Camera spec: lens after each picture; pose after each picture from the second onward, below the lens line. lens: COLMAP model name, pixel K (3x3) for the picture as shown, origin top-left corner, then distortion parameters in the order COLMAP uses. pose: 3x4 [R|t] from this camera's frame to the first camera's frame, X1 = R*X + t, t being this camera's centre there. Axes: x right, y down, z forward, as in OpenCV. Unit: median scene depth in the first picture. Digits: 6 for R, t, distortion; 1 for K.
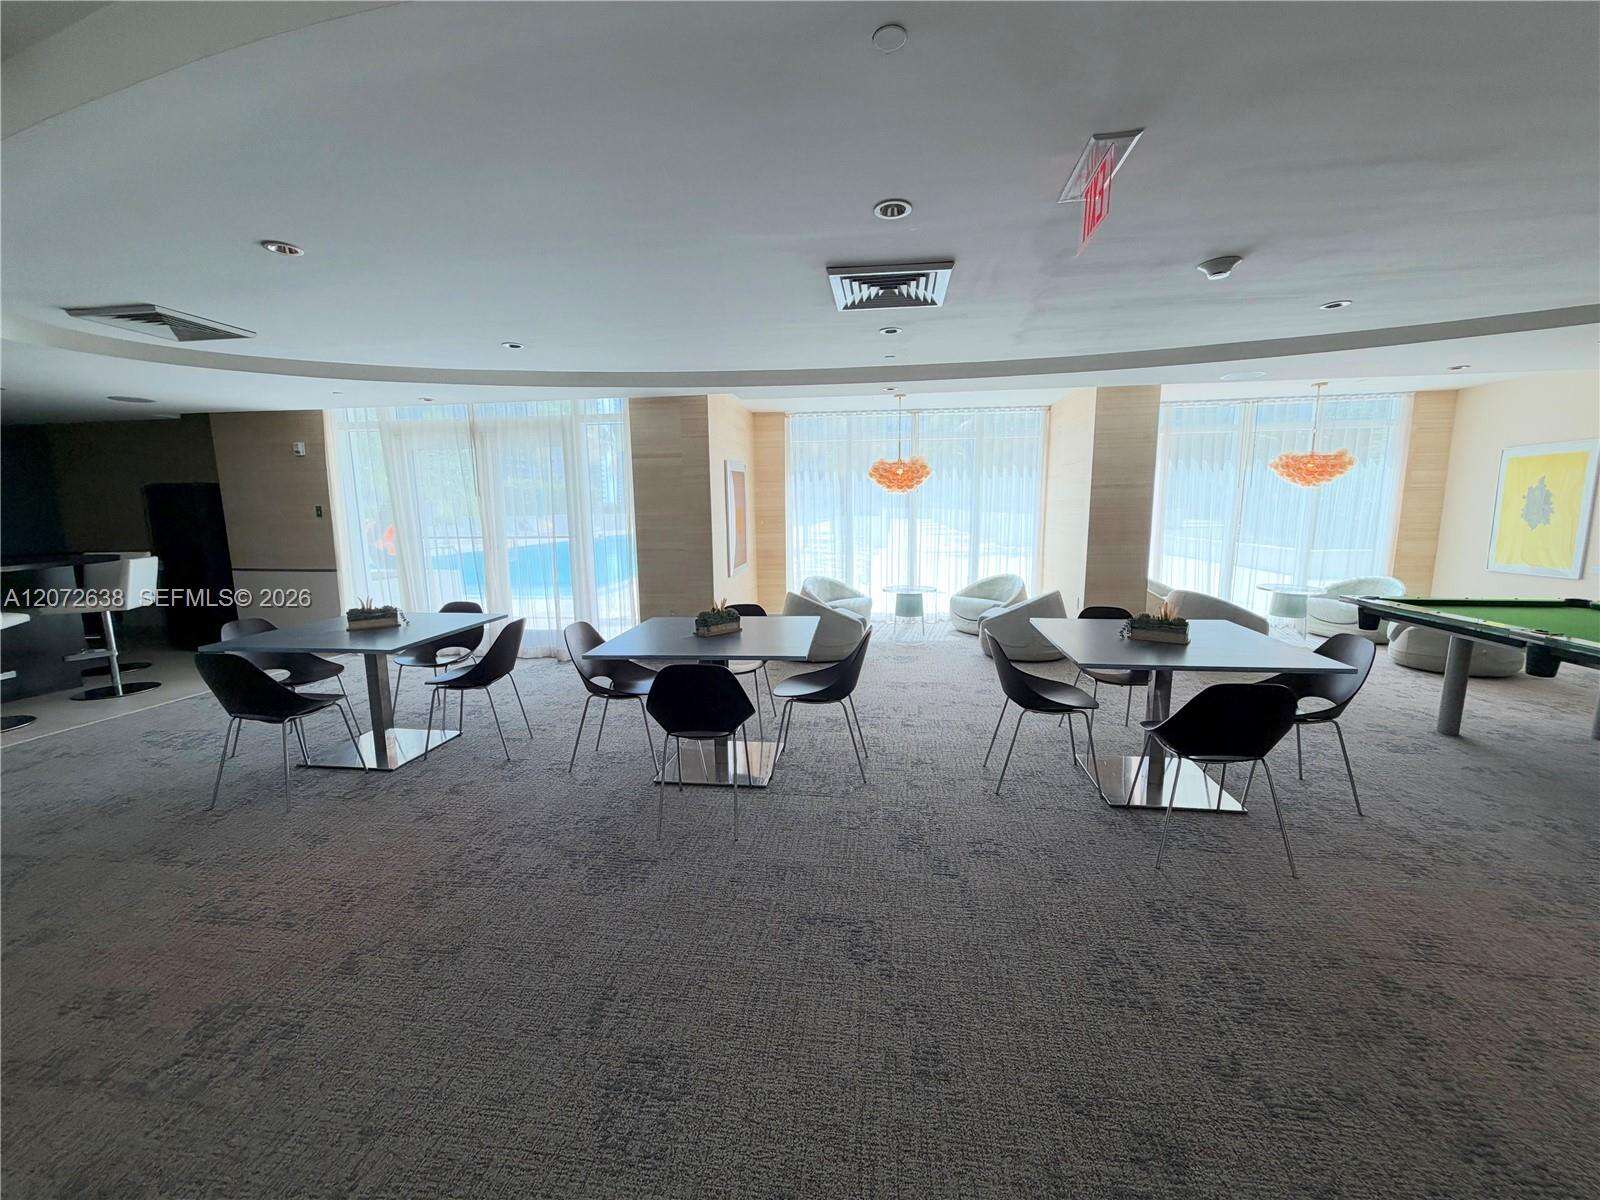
lens RADIAL K [[635.2, 0, 798.3], [0, 635.2, 602.1], [0, 0, 1]] dist [-0.000760, 0.000201]
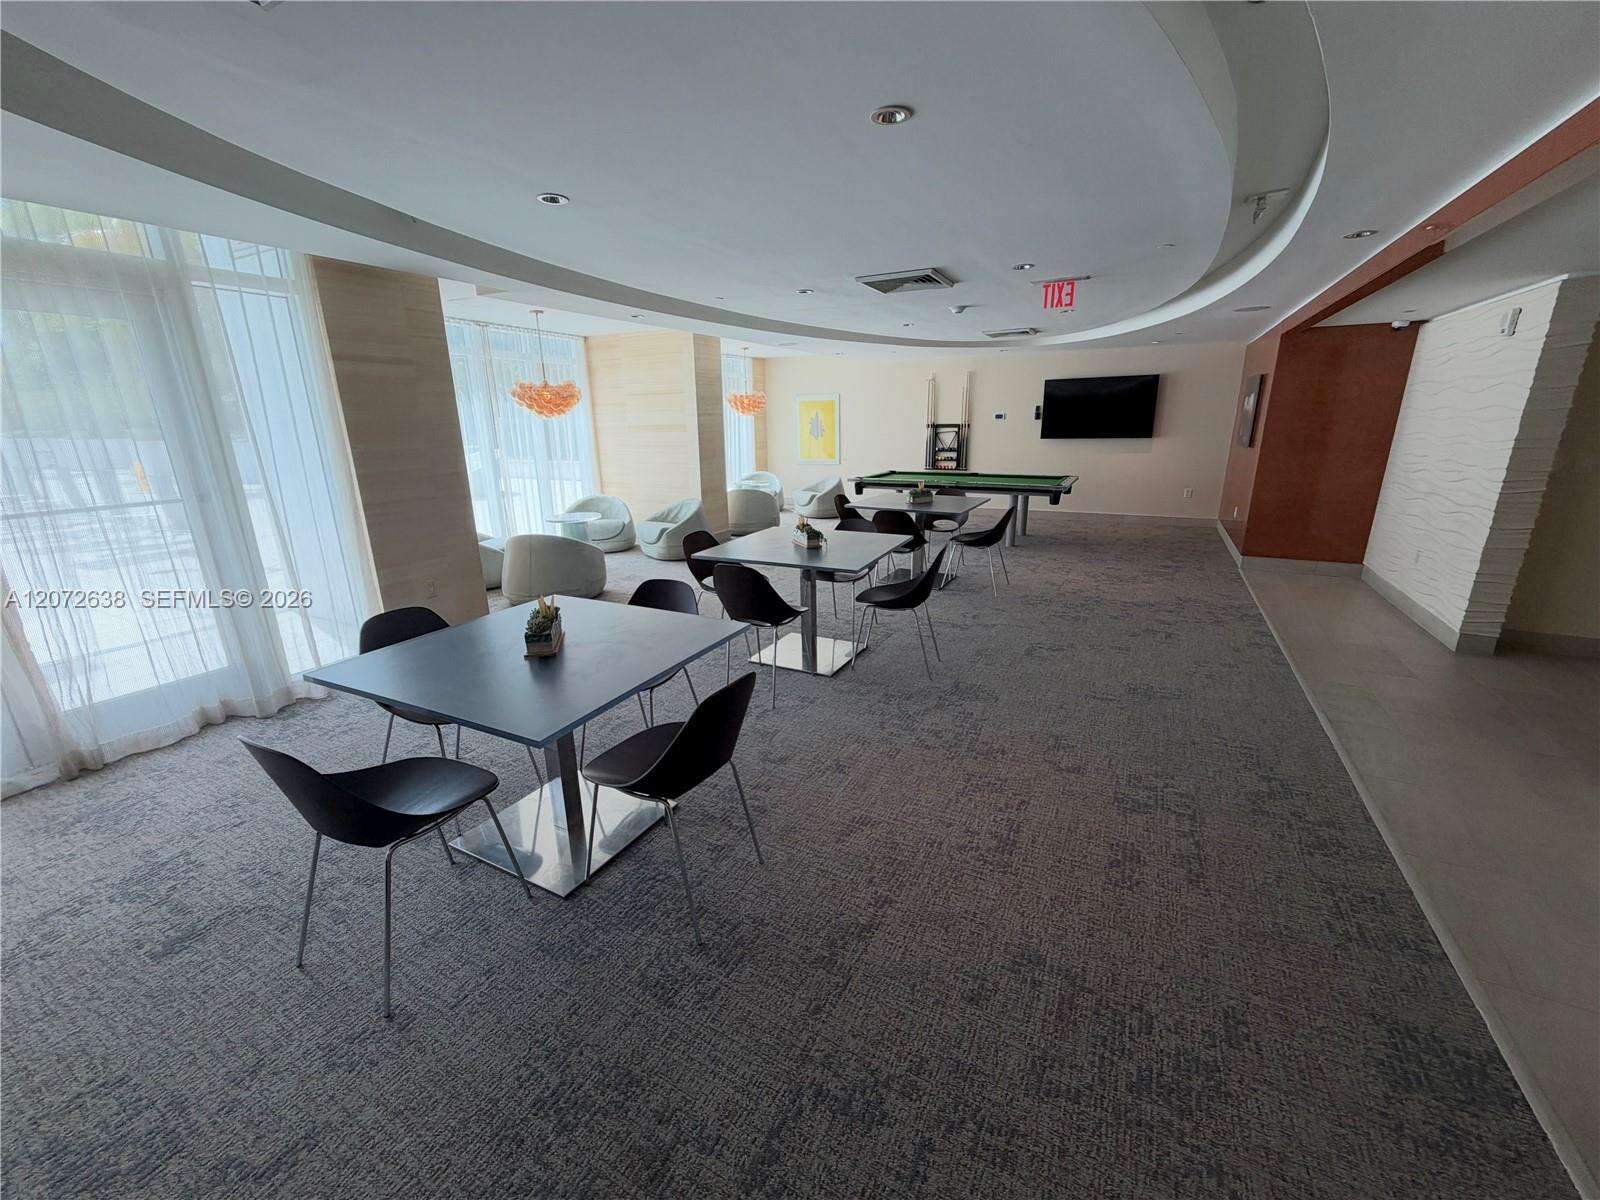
lens RADIAL K [[635.2, 0, 798.3], [0, 635.2, 602.1], [0, 0, 1]] dist [-0.000760, 0.000201]
pose [[0.347840, -0.255317, 0.902120, -1.504711], [0.145948, 0.965222, 0.216901, -0.132018], [-0.926125, 0.056216, 0.373006, 0.726594]]
